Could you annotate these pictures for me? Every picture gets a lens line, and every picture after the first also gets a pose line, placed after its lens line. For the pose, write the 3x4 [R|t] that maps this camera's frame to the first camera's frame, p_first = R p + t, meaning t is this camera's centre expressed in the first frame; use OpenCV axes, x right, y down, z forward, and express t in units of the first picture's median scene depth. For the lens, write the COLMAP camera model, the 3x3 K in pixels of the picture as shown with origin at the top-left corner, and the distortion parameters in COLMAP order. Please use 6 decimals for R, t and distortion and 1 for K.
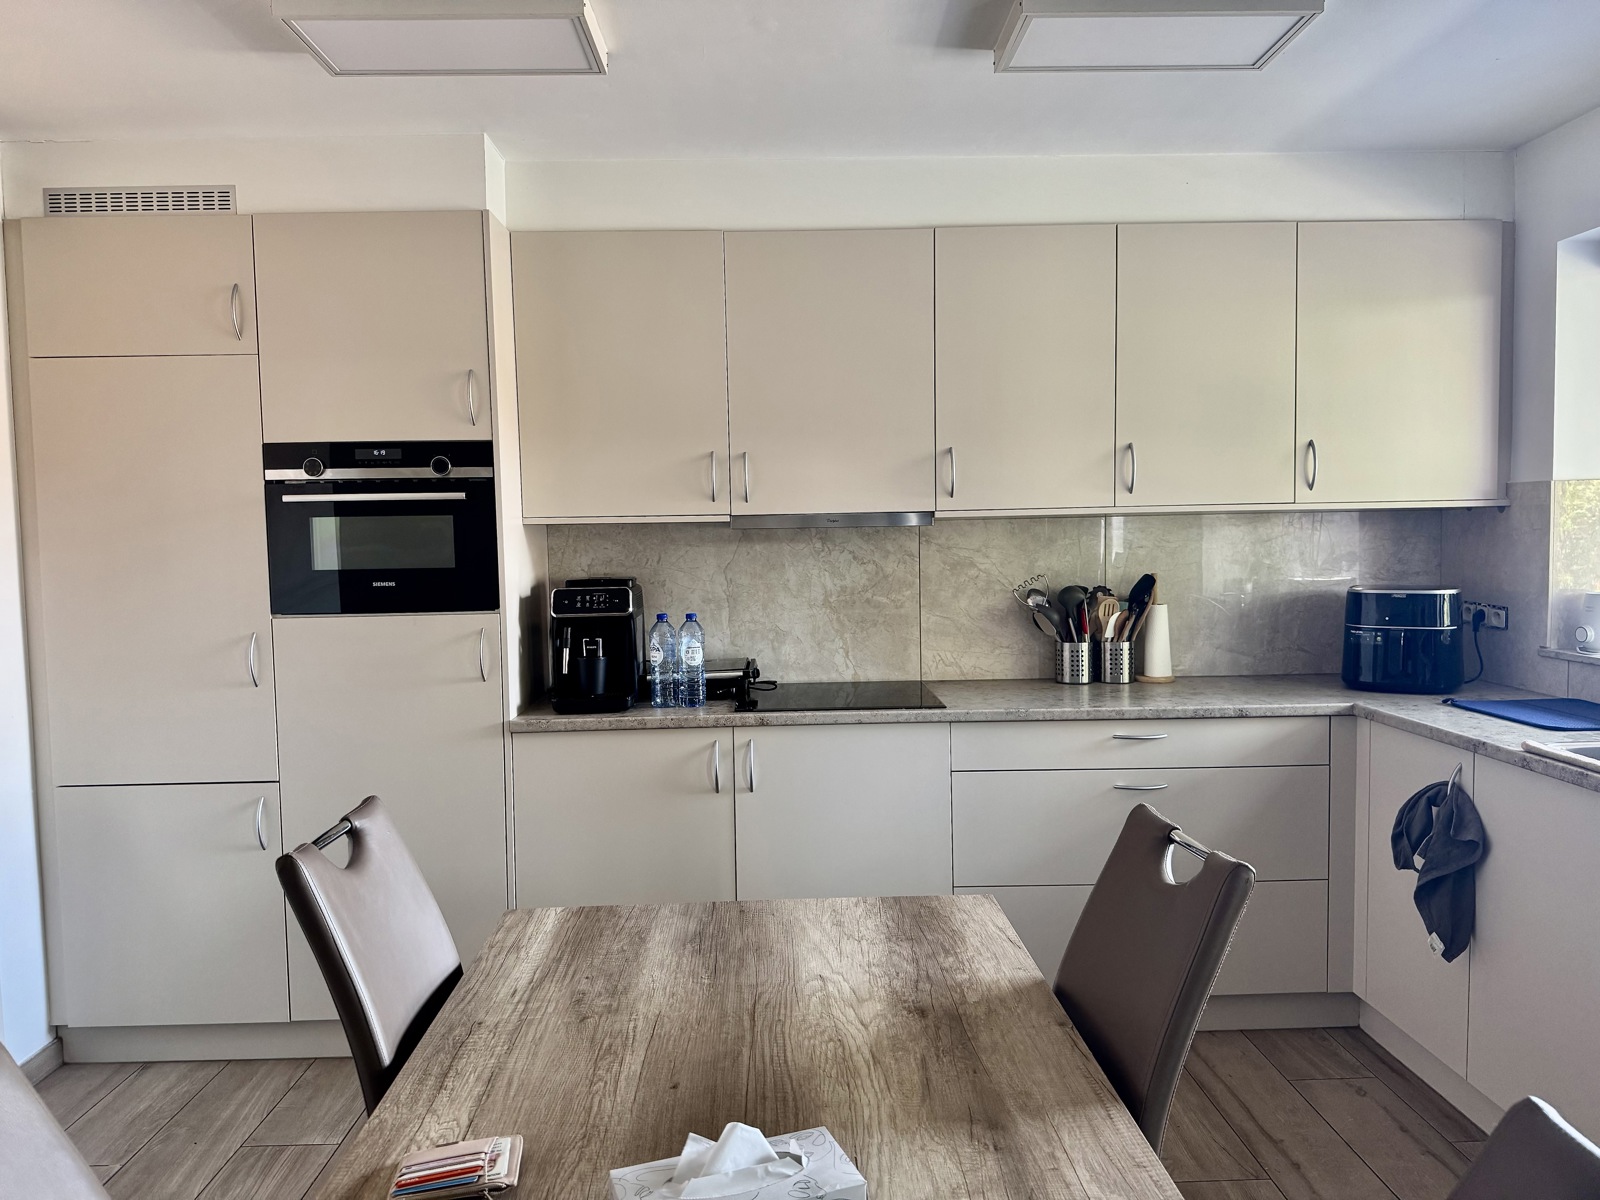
lens RADIAL K [[1117.6, 0, 800.0], [0, 1117.6, 600.0], [0, 0, 1]] dist [0.086206, -0.118691]
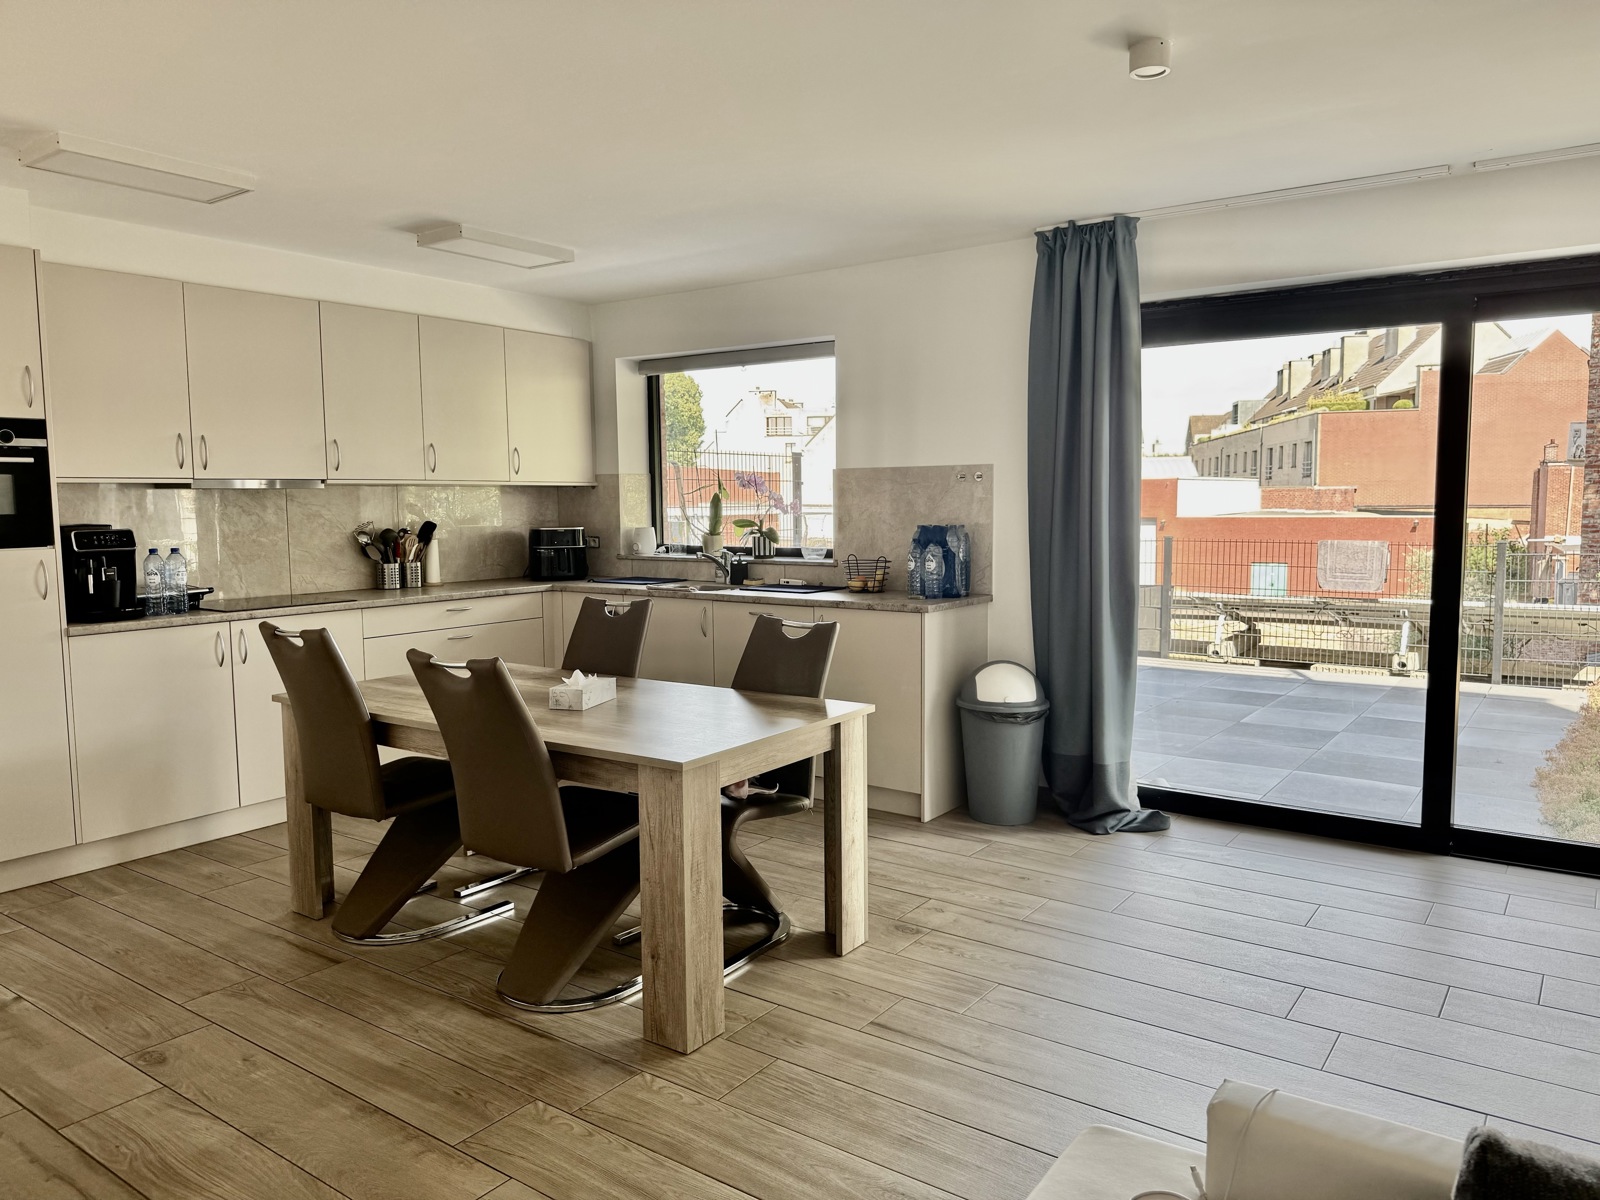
lens RADIAL K [[1117.6, 0, 800.0], [0, 1117.6, 600.0], [0, 0, 1]] dist [0.086206, -0.118691]
pose [[0.607870, -0.060082, 0.791761, -0.745481], [0.044988, 0.998137, 0.041204, 0.053609], [-0.792761, 0.010573, 0.609440, -0.494337]]
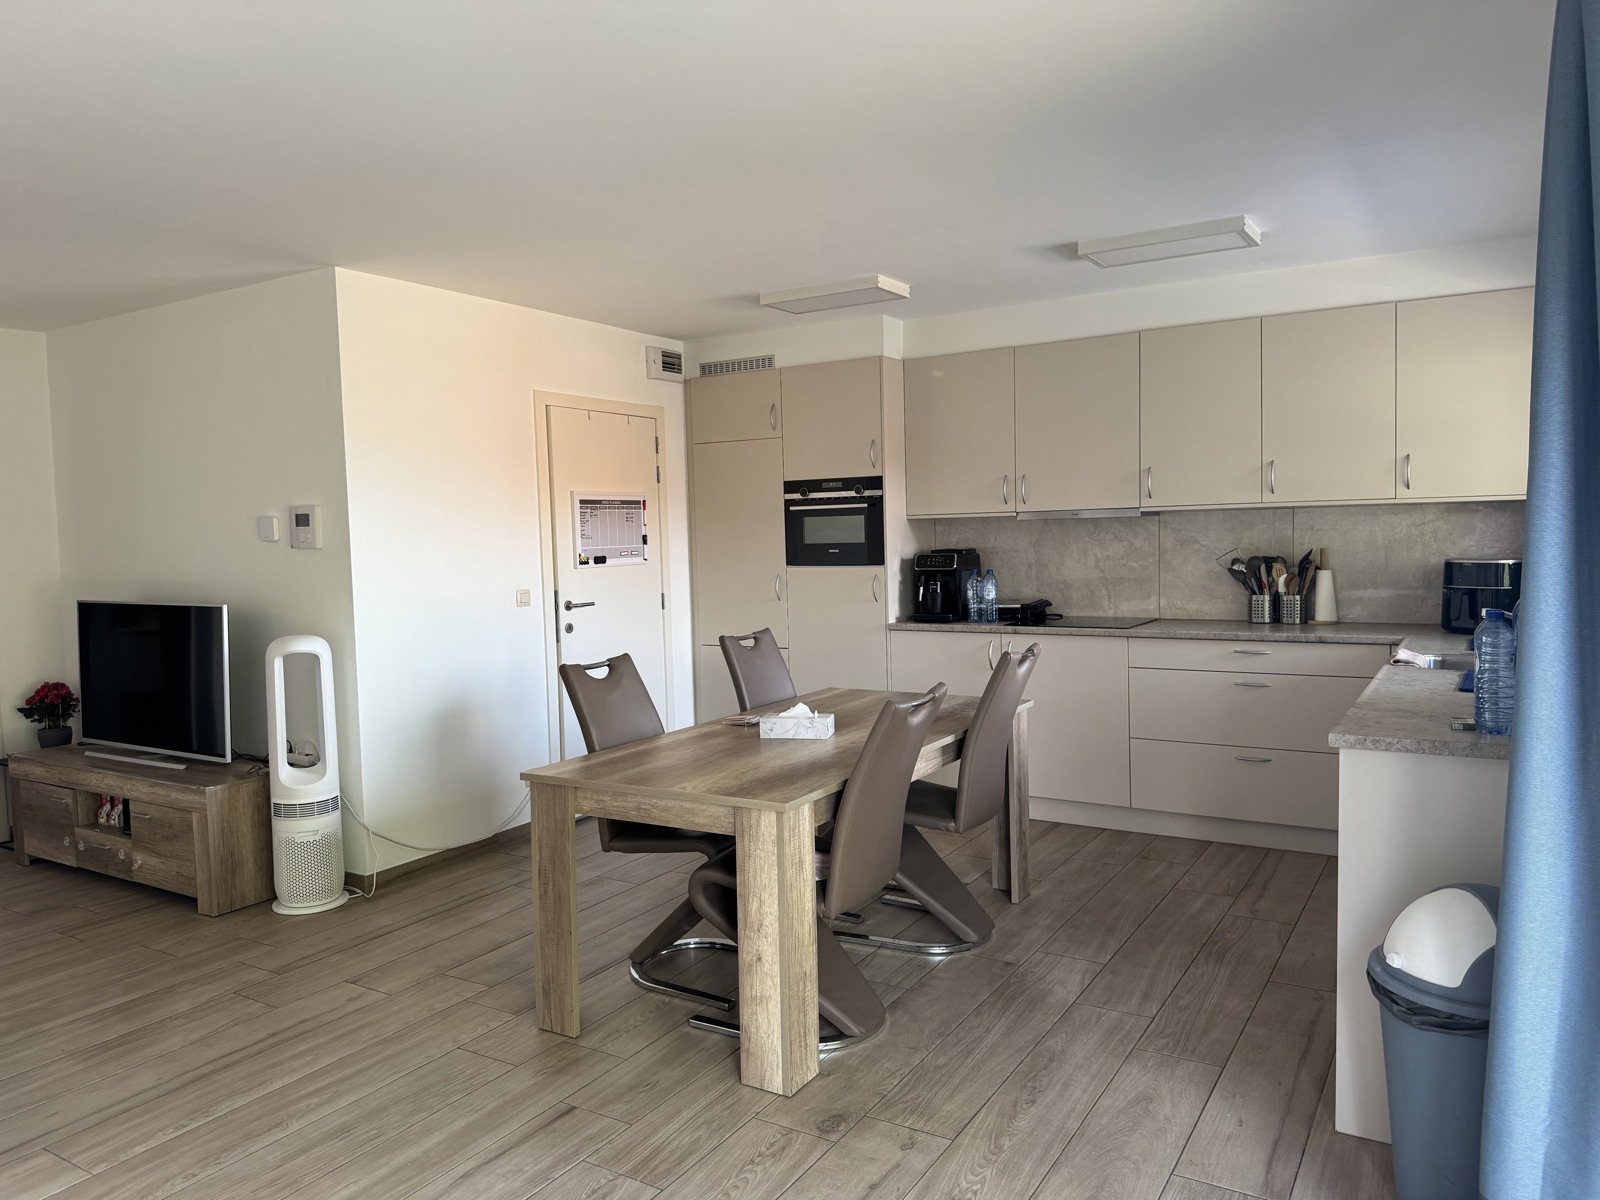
lens RADIAL K [[1117.6, 0, 800.0], [0, 1117.6, 600.0], [0, 0, 1]] dist [0.086206, -0.118691]
pose [[0.836941, 0.030217, -0.546459, 0.595851], [-0.020972, 0.999512, 0.023150, 0.024845], [0.546891, -0.007915, 0.837166, -0.605226]]
